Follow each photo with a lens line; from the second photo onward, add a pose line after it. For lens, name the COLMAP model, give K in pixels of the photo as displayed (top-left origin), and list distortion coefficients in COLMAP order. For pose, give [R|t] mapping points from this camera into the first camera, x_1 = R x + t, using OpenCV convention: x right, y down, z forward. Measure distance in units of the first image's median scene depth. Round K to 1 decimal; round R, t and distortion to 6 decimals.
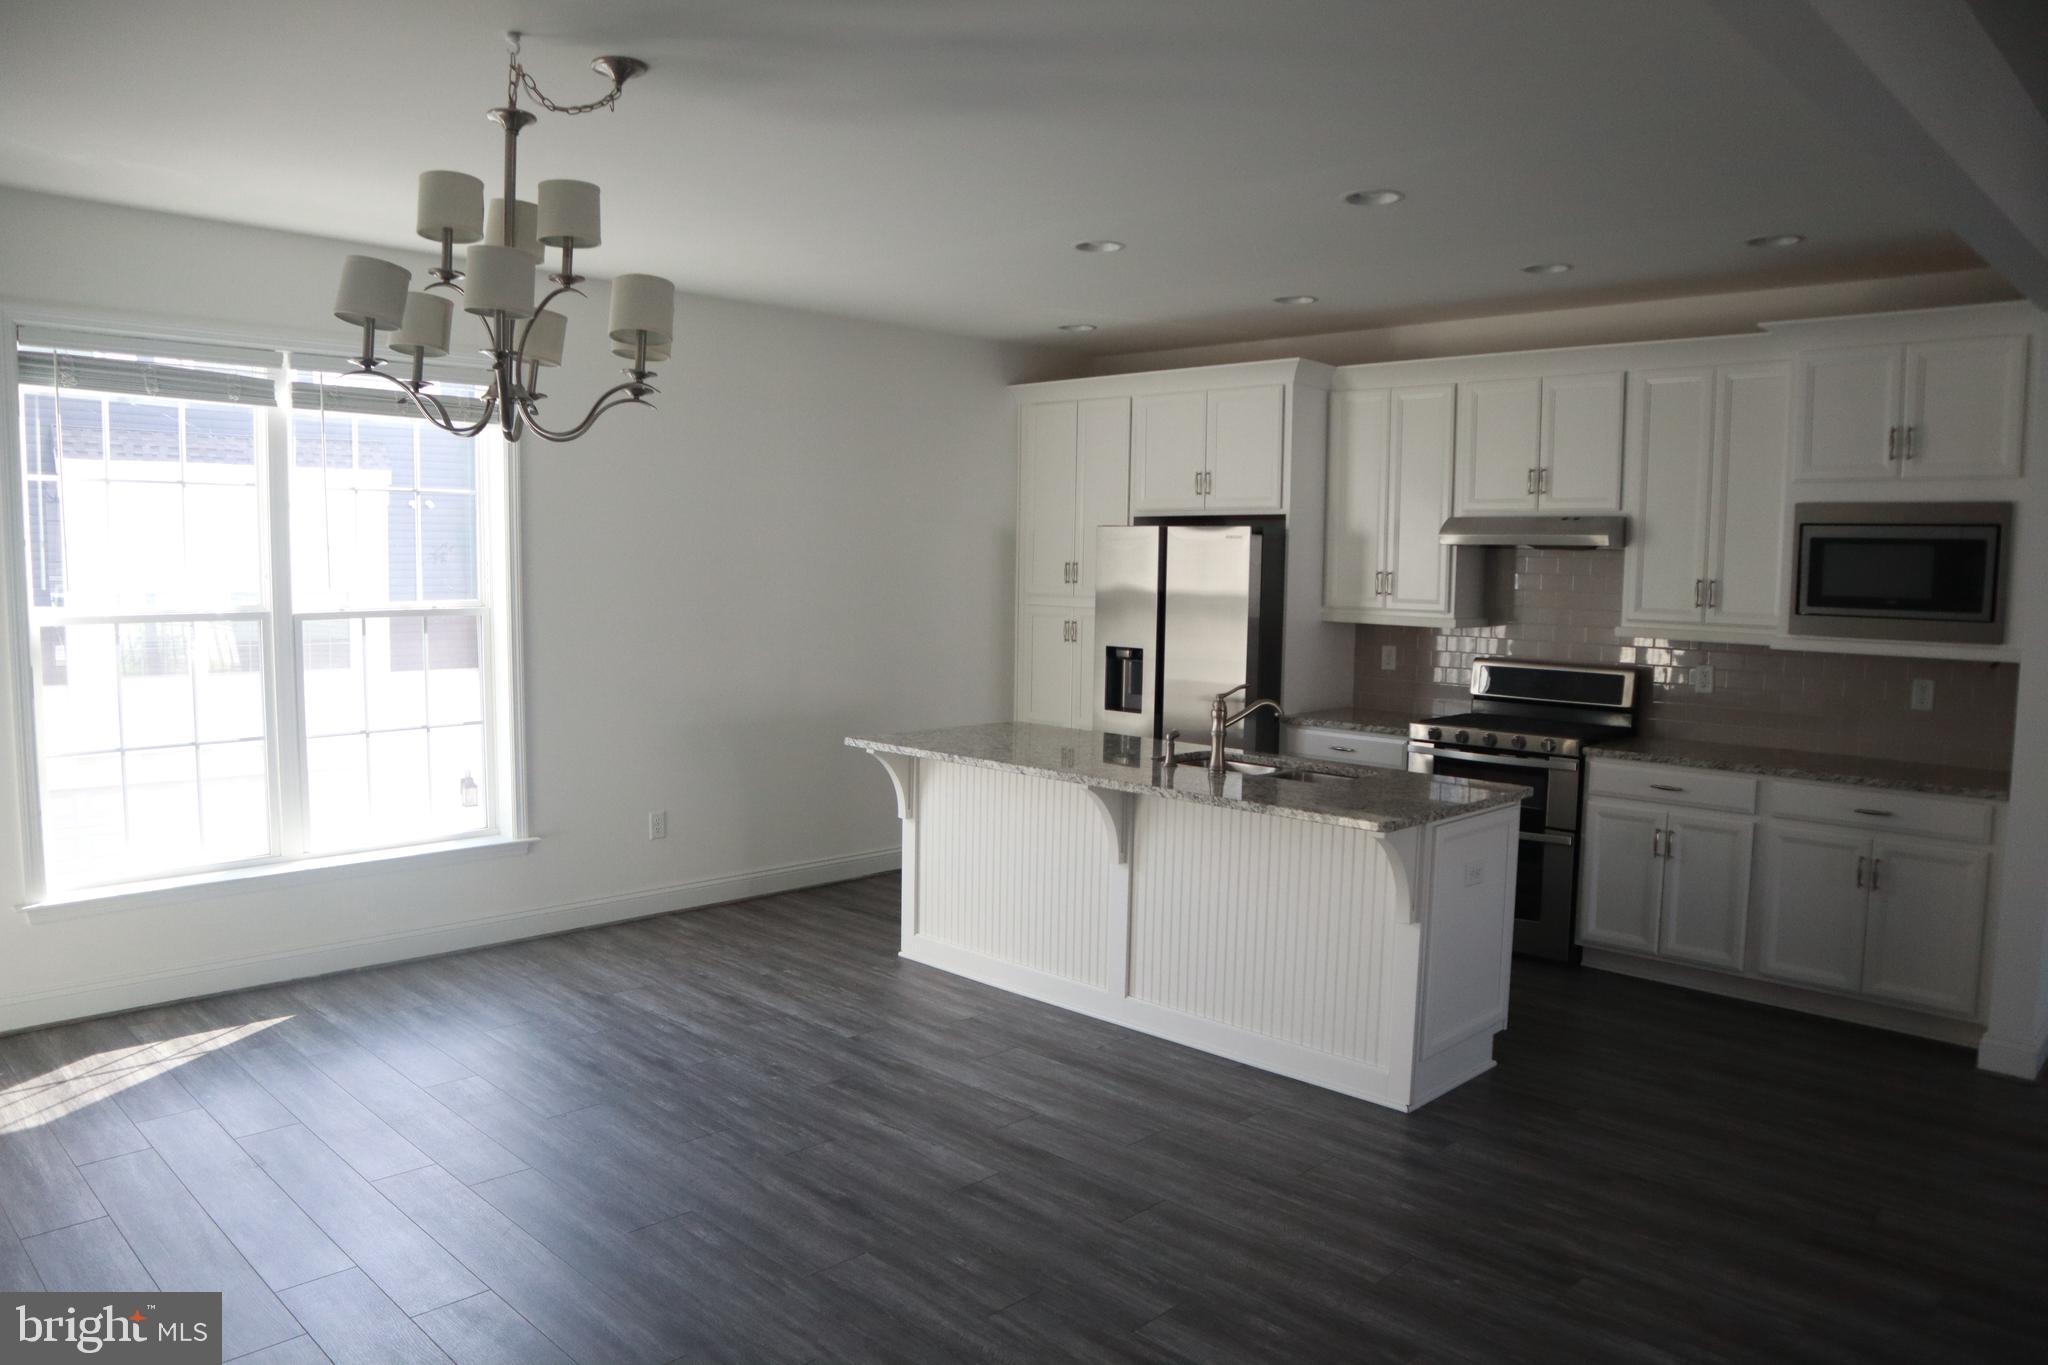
lens RADIAL K [[1410.7, 0, 1026.4], [0, 1410.7, 672.6], [0, 0, 1]] dist [-0.125580, 0.069049]
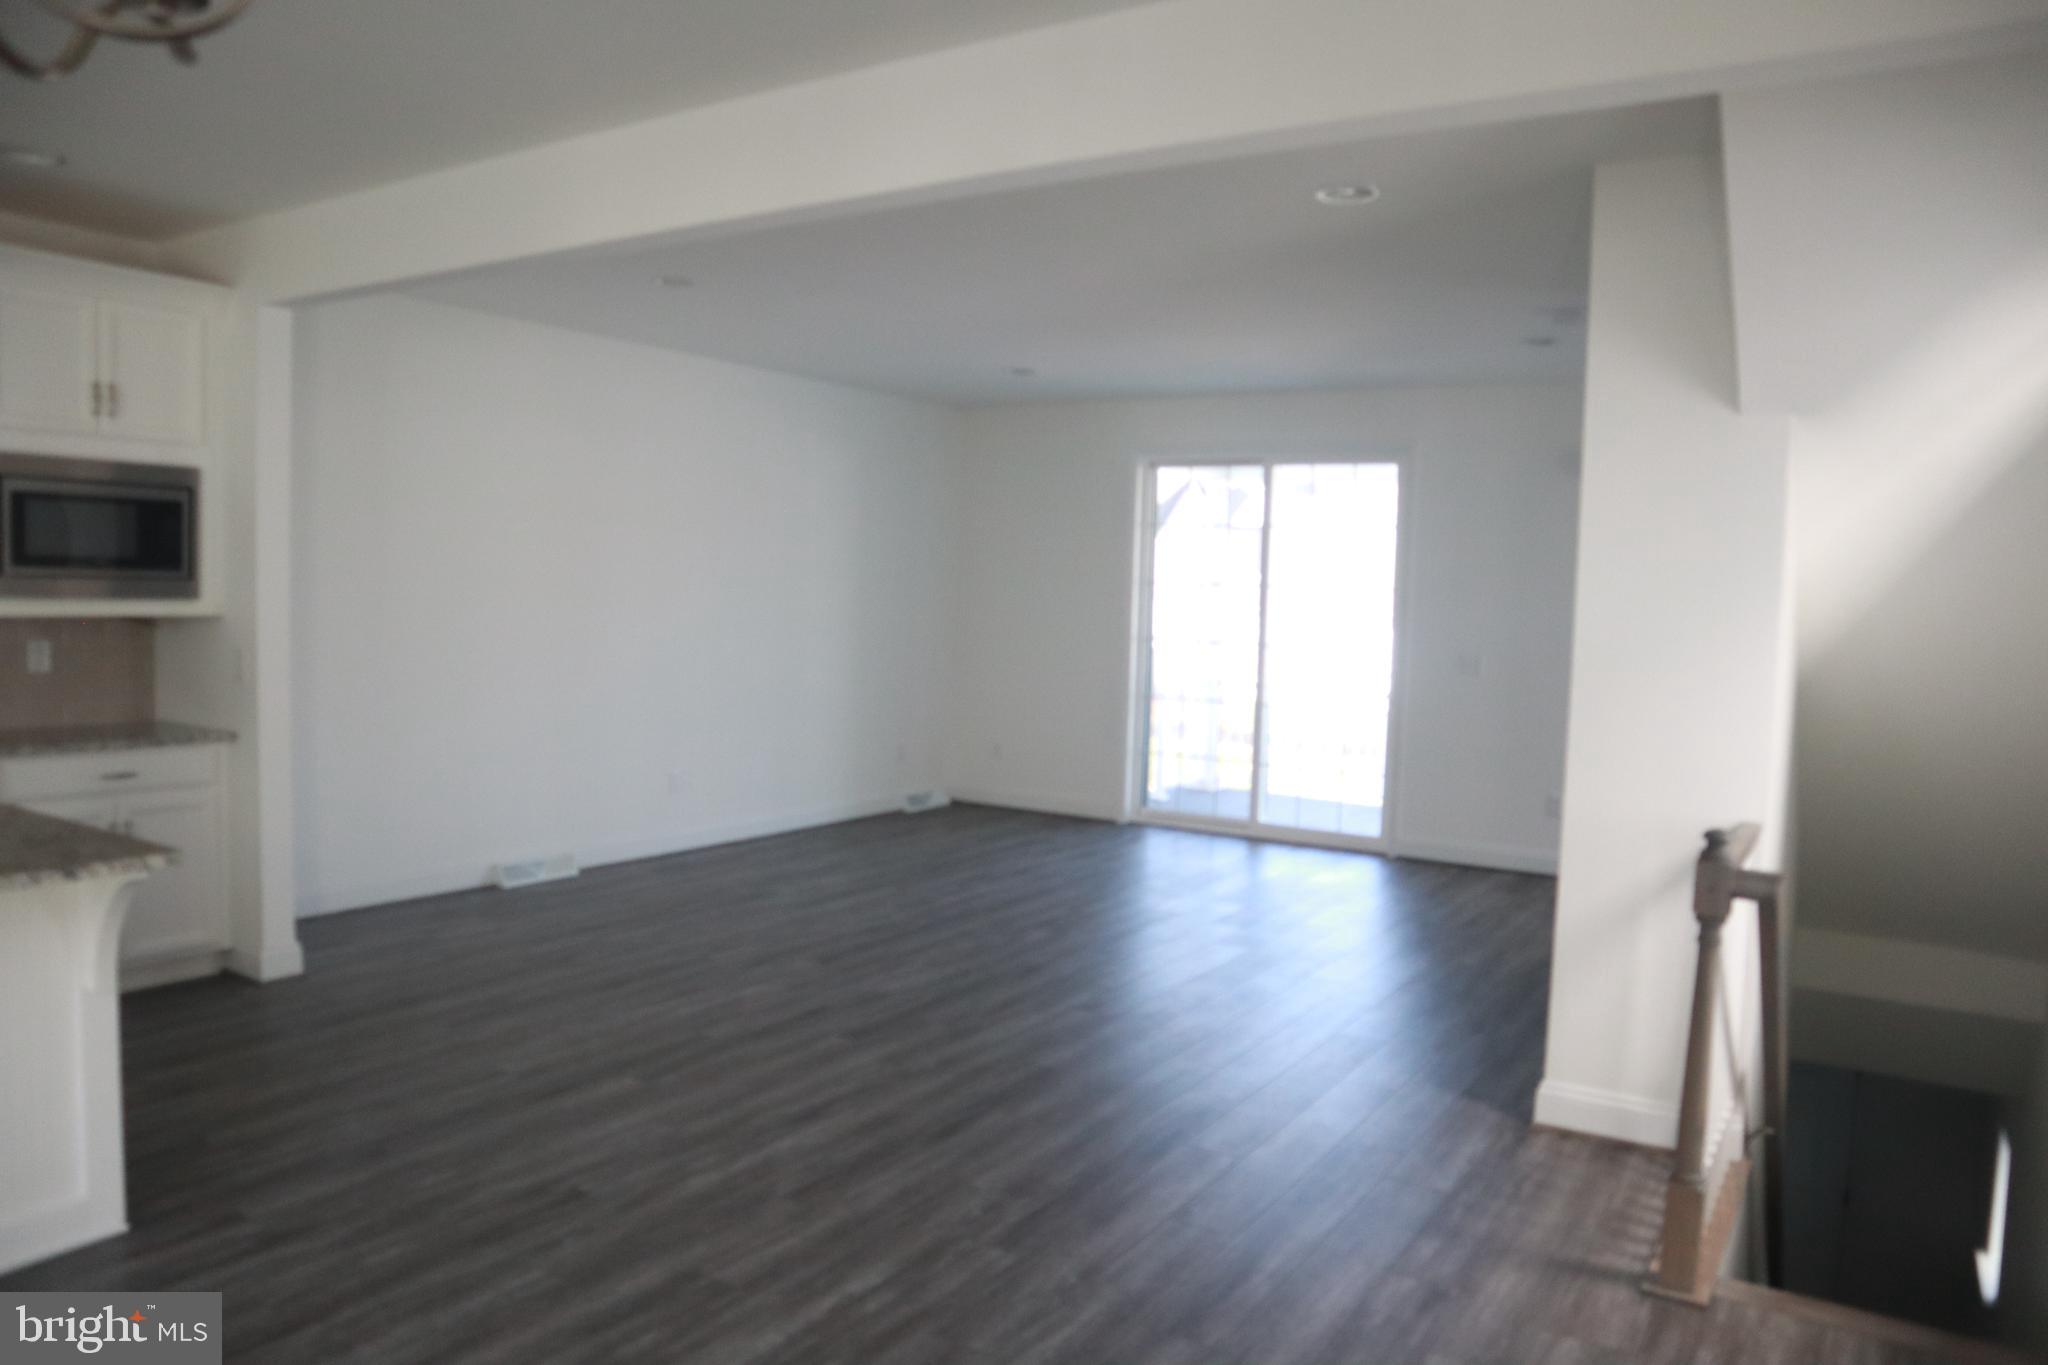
lens RADIAL K [[1410.7, 0, 1026.2], [0, 1410.7, 679.0], [0, 0, 1]] dist [-0.125580, 0.069049]
pose [[-0.204181, -0.089644, 0.974820, -0.474172], [0.042921, 0.994021, 0.100400, -0.037808], [-0.977992, 0.062340, -0.199112, 0.565565]]
